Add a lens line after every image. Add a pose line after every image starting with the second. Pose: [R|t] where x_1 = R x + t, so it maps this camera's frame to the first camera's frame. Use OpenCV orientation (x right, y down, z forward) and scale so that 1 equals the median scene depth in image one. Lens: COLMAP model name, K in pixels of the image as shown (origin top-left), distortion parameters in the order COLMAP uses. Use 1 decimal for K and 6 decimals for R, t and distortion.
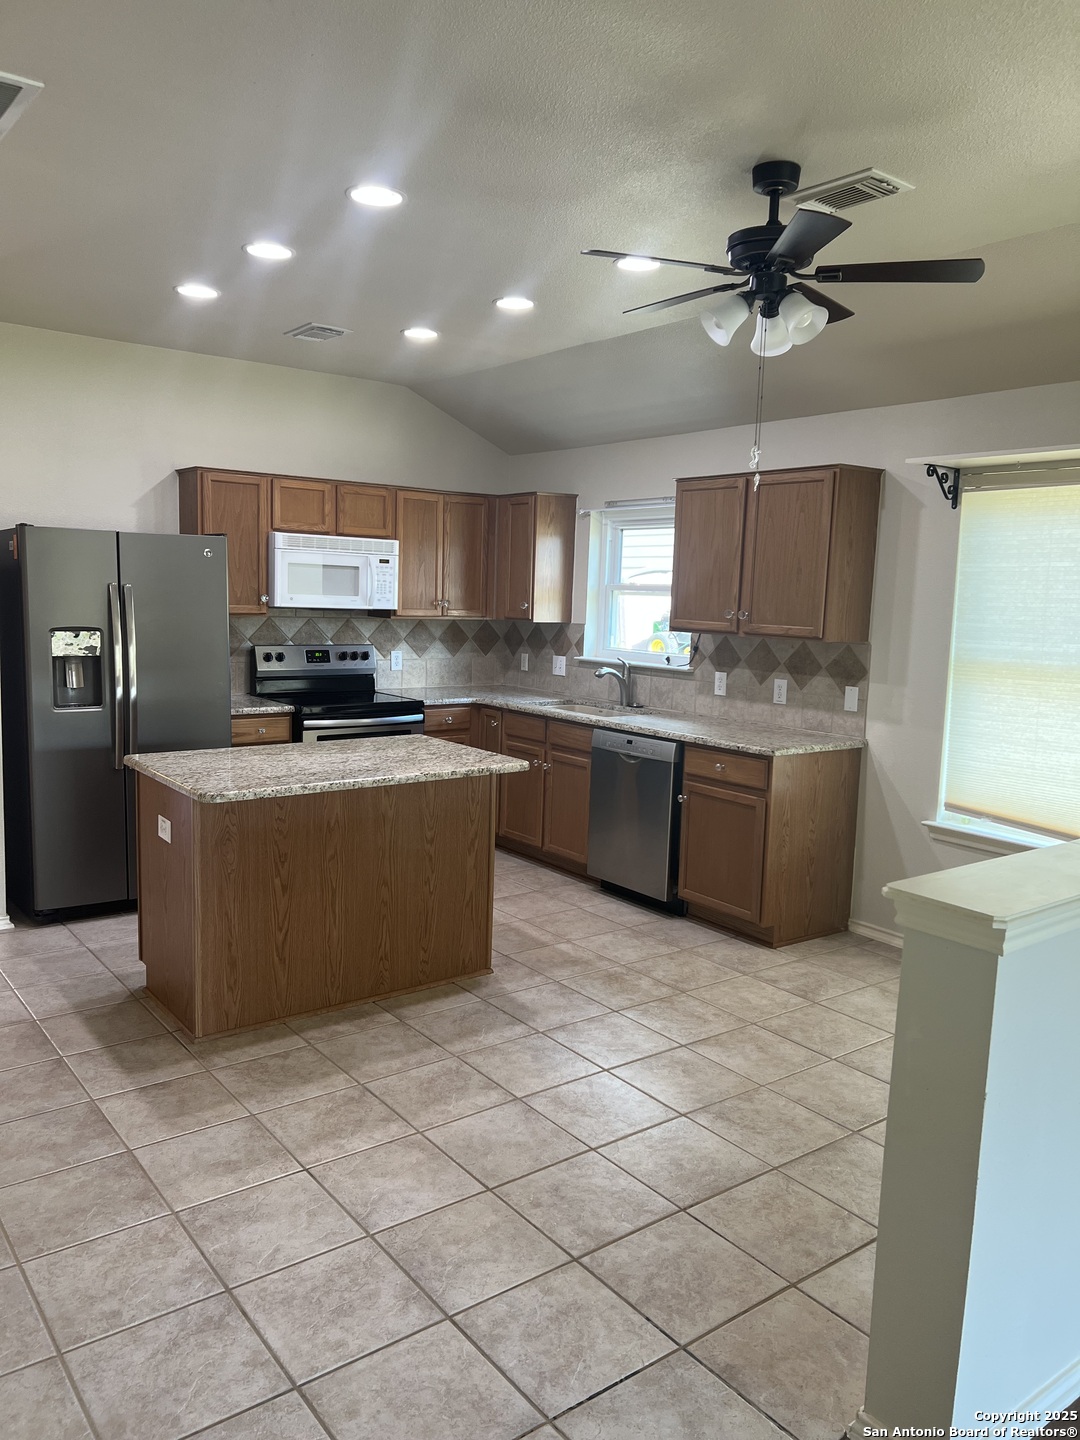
lens RADIAL K [[1084.5, 0, 532.6], [0, 1084.5, 725.1], [0, 0, 1]] dist [0.063220, -0.071441]
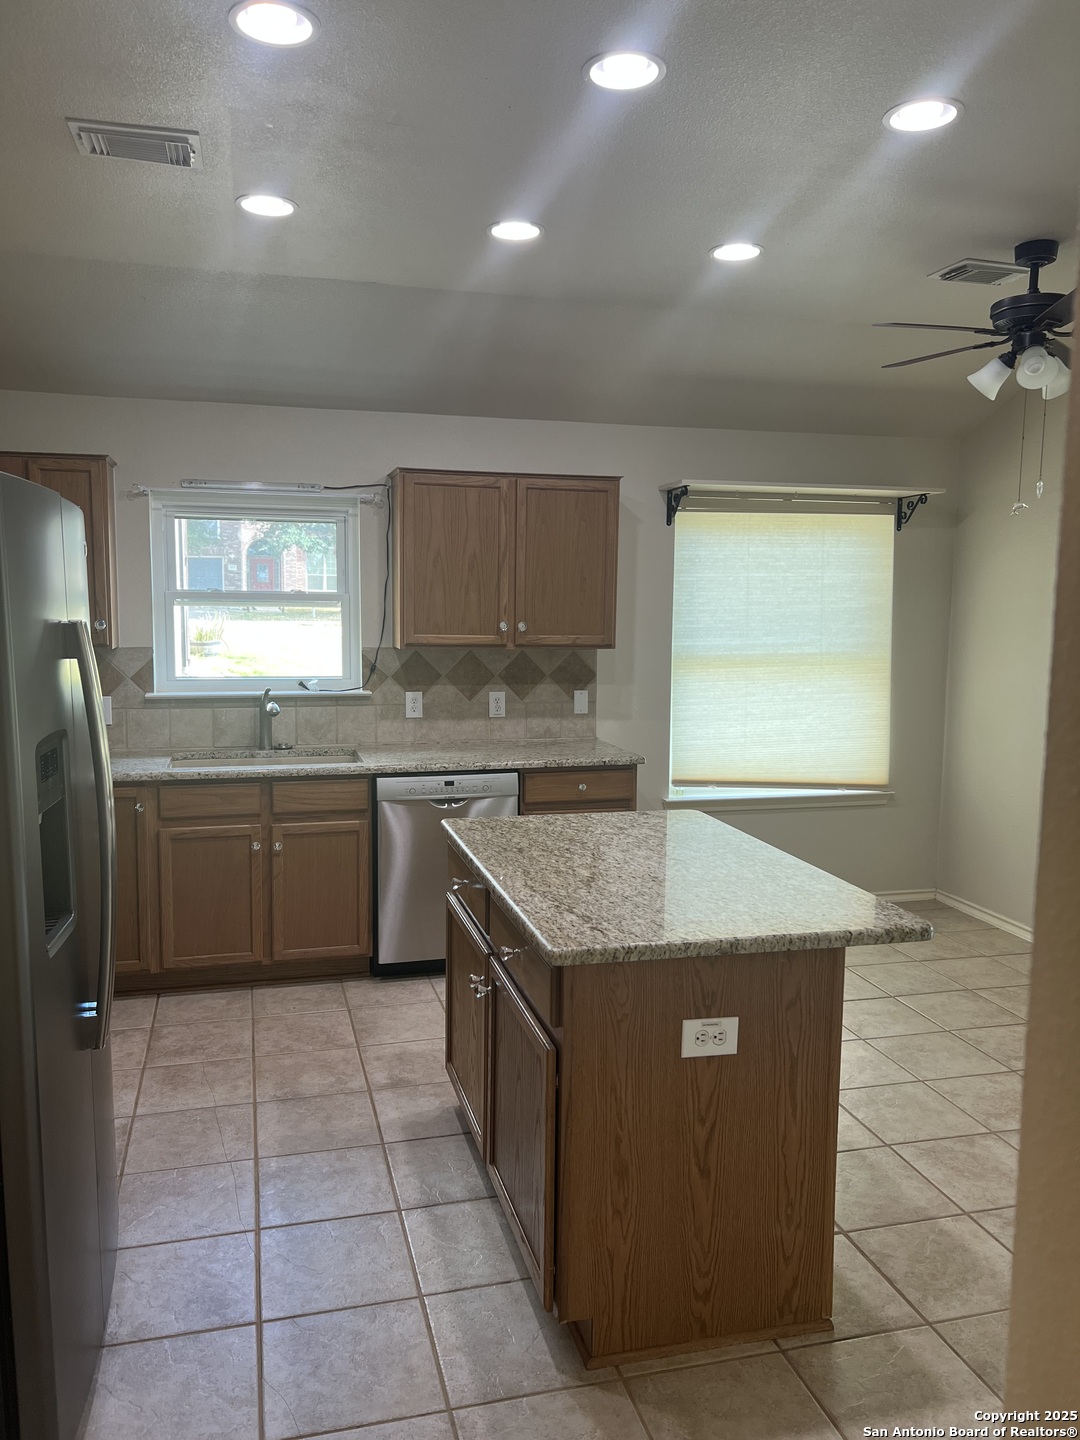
lens RADIAL K [[1084.5, 0, 537.2], [0, 1084.5, 723.0], [0, 0, 1]] dist [0.063220, -0.071441]
pose [[0.373684, -0.127825, 0.918706, -0.639749], [0.119143, 0.988869, 0.089126, -0.096175], [-0.919872, 0.076152, 0.384754, 0.612341]]
